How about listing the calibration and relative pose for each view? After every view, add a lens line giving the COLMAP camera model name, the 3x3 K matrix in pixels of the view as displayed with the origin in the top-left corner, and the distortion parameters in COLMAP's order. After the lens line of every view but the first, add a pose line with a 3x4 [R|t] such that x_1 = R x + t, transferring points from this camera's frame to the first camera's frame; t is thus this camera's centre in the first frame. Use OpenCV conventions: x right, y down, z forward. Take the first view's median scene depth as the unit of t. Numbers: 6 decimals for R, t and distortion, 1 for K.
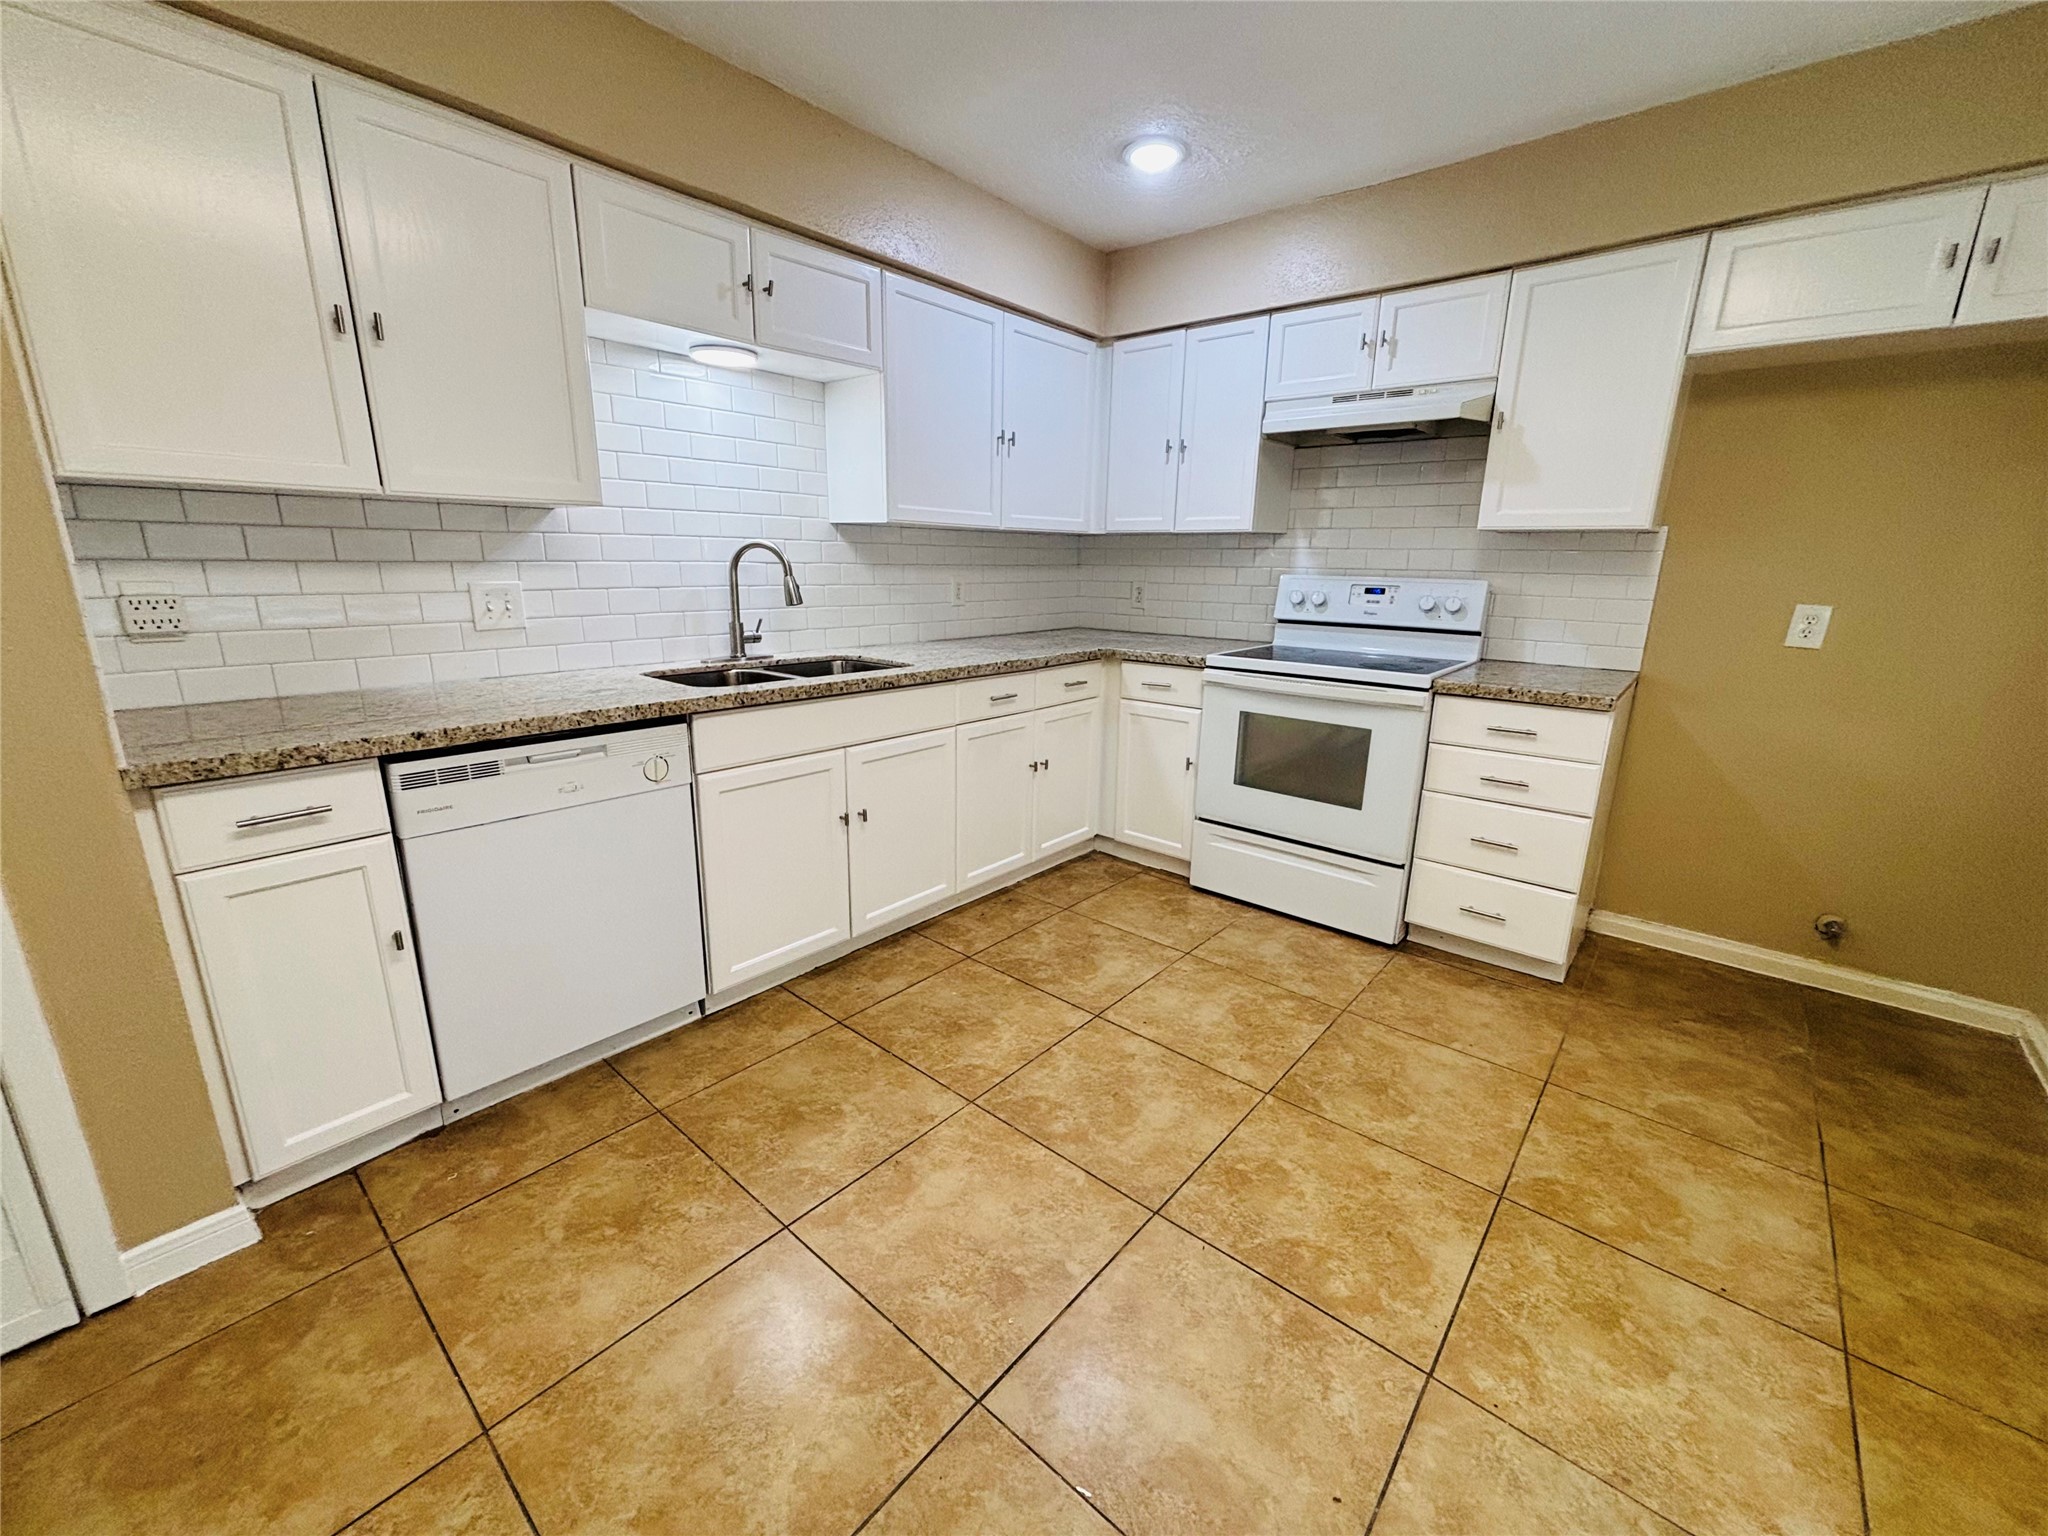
lens RADIAL K [[828.4, 0, 1024.0], [0, 828.4, 768.0], [0, 0, 1]] dist [0.010035, 0.000465]
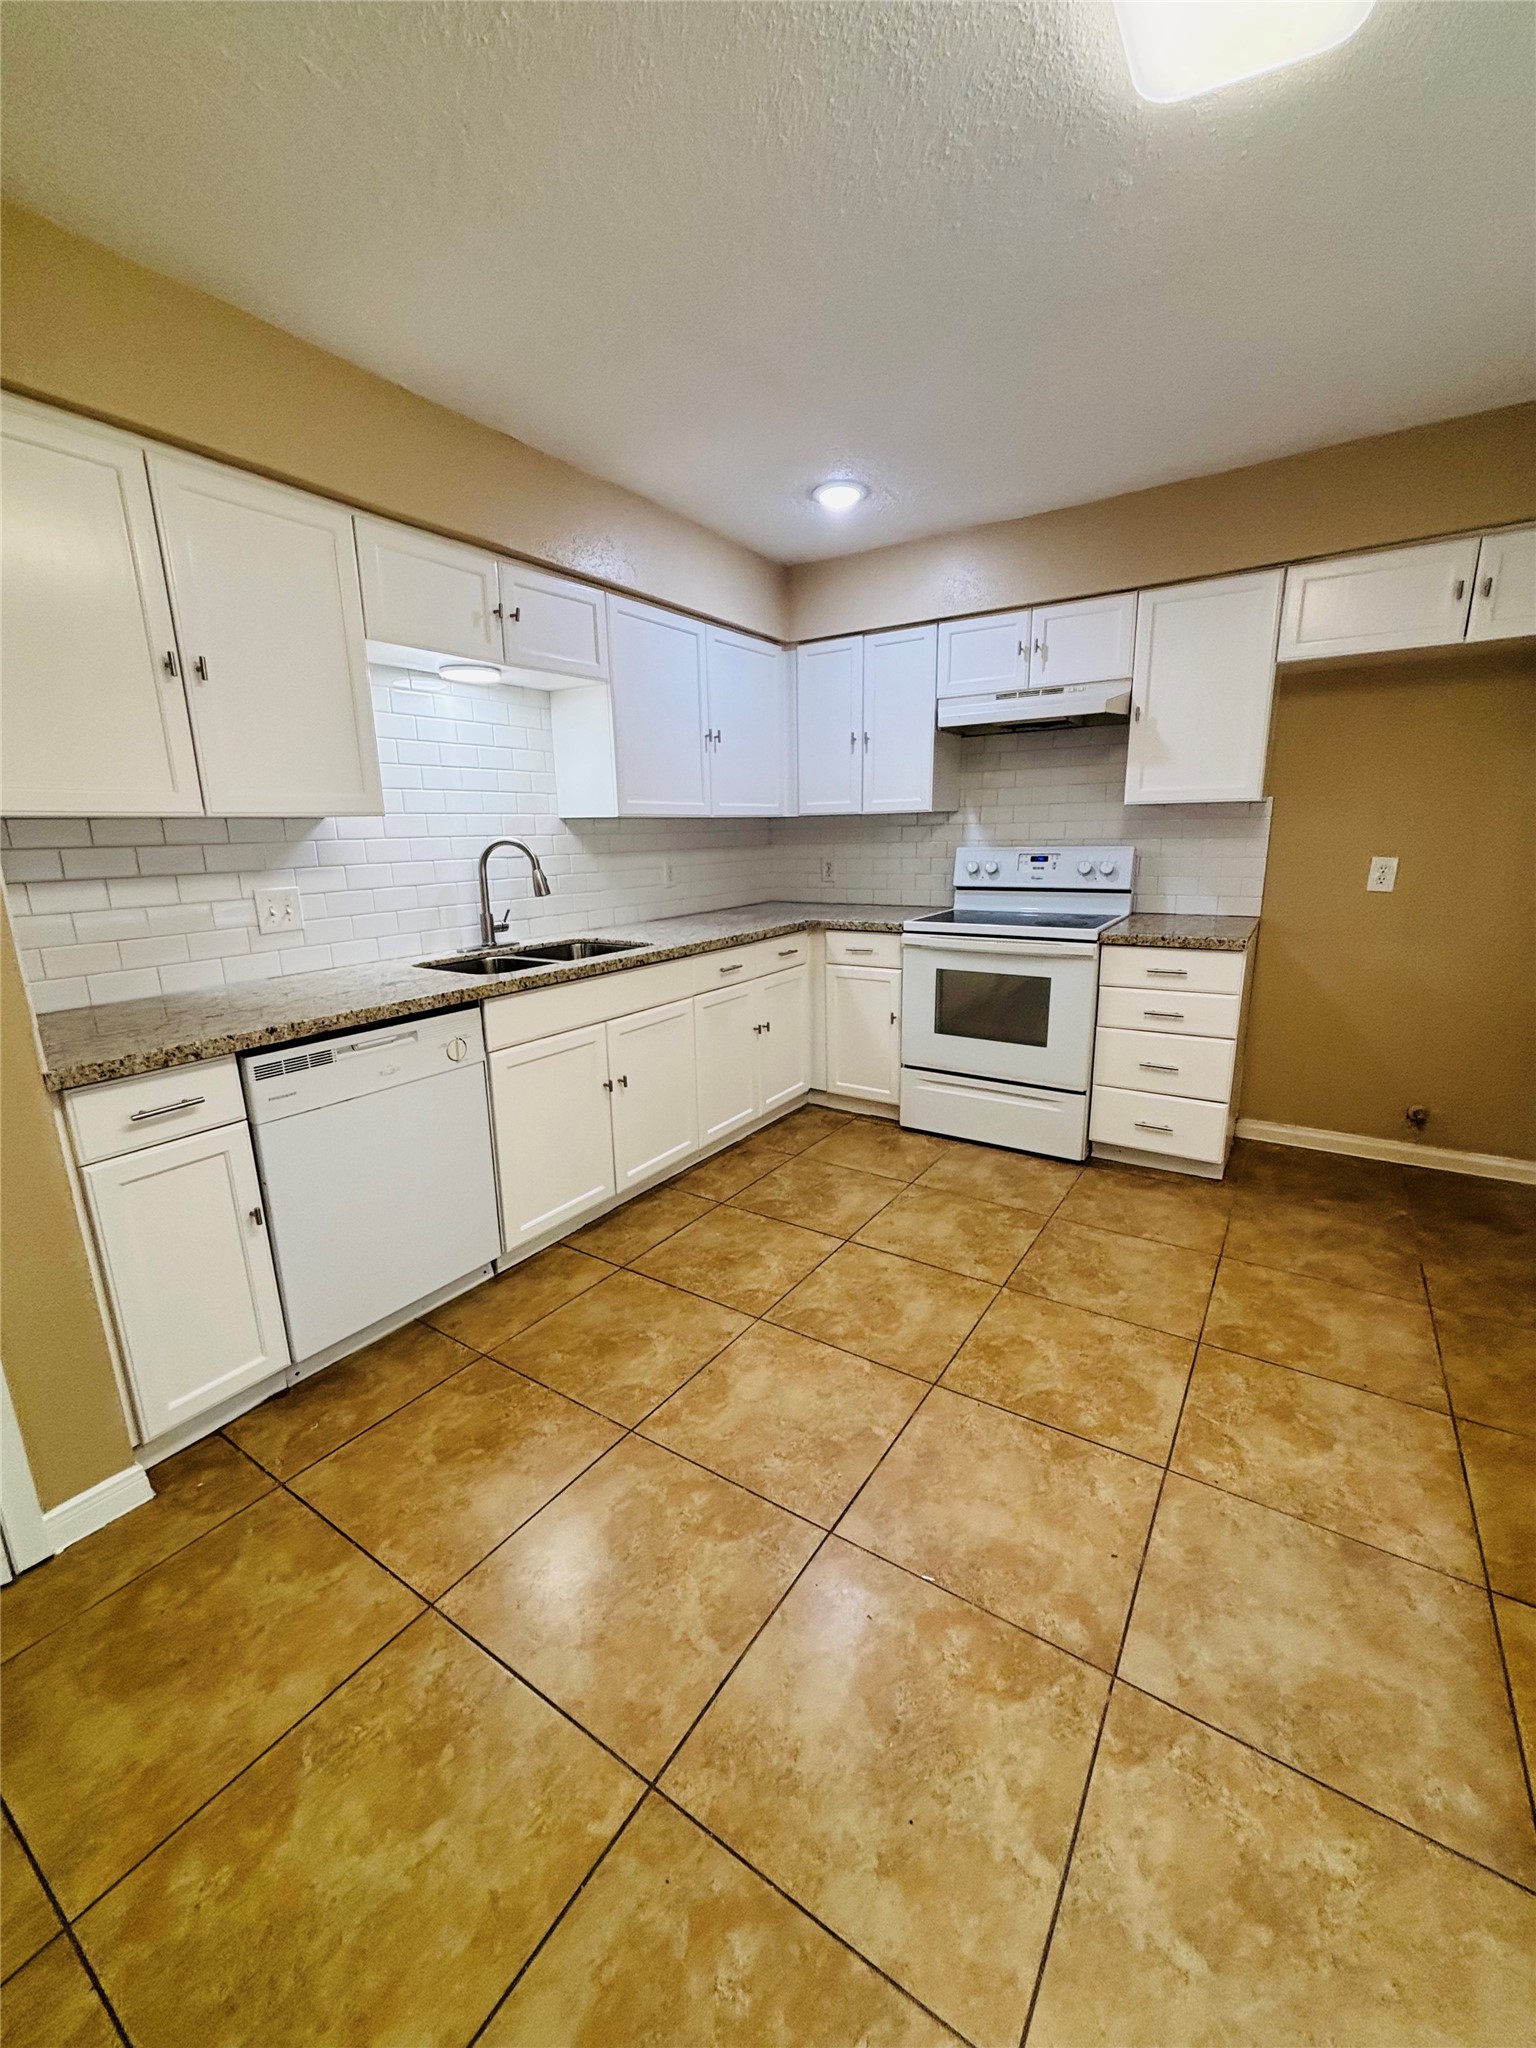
lens RADIAL K [[828.4, 0, 768.0], [0, 828.4, 1024.0], [0, 0, 1]] dist [0.010035, 0.000465]
pose [[0.991337, -0.065058, 0.114095, -0.140711], [0.066978, 0.997669, -0.013068, 0.008741], [-0.112979, 0.020597, 0.993384, -0.140633]]
